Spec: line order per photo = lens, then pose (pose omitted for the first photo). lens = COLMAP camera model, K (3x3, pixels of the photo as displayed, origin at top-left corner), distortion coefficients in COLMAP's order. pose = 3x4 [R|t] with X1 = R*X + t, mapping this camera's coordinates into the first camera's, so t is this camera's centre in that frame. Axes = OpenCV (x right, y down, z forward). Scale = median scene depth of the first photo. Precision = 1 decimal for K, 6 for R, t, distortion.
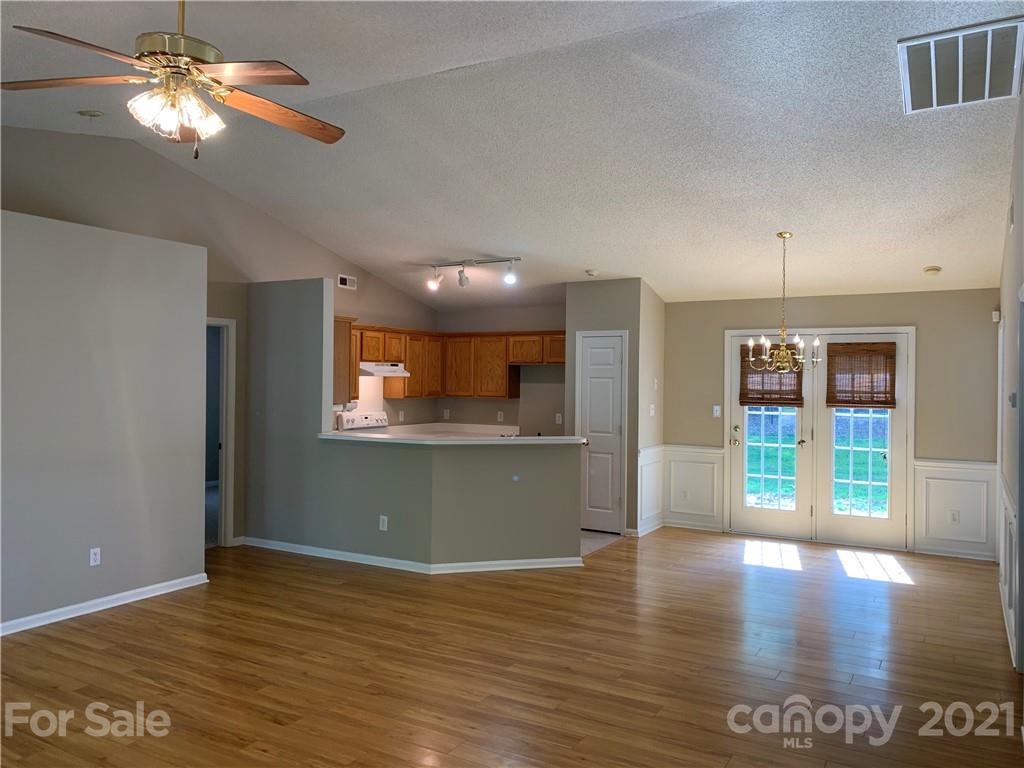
lens RADIAL K [[787.3, 0, 507.2], [0, 787.3, 380.9], [0, 0, 1]] dist [0.041672, -0.039598]
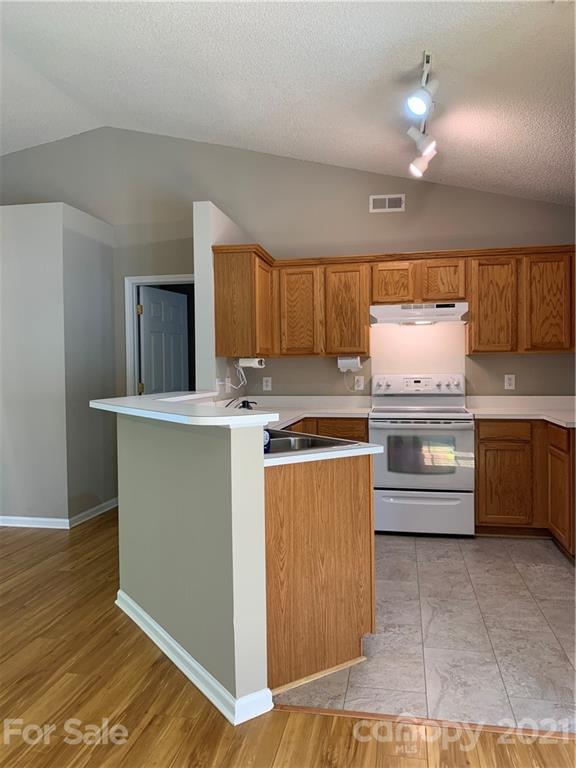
lens RADIAL K [[590.4, 0, 287.3], [0, 590.4, 378.4], [0, 0, 1]] dist [0.041672, -0.039598]
pose [[0.325115, 0.002437, -0.945671, 0.320739], [0.010826, 0.999922, 0.006299, 0.041084], [0.945612, -0.012285, 0.325063, 0.741168]]
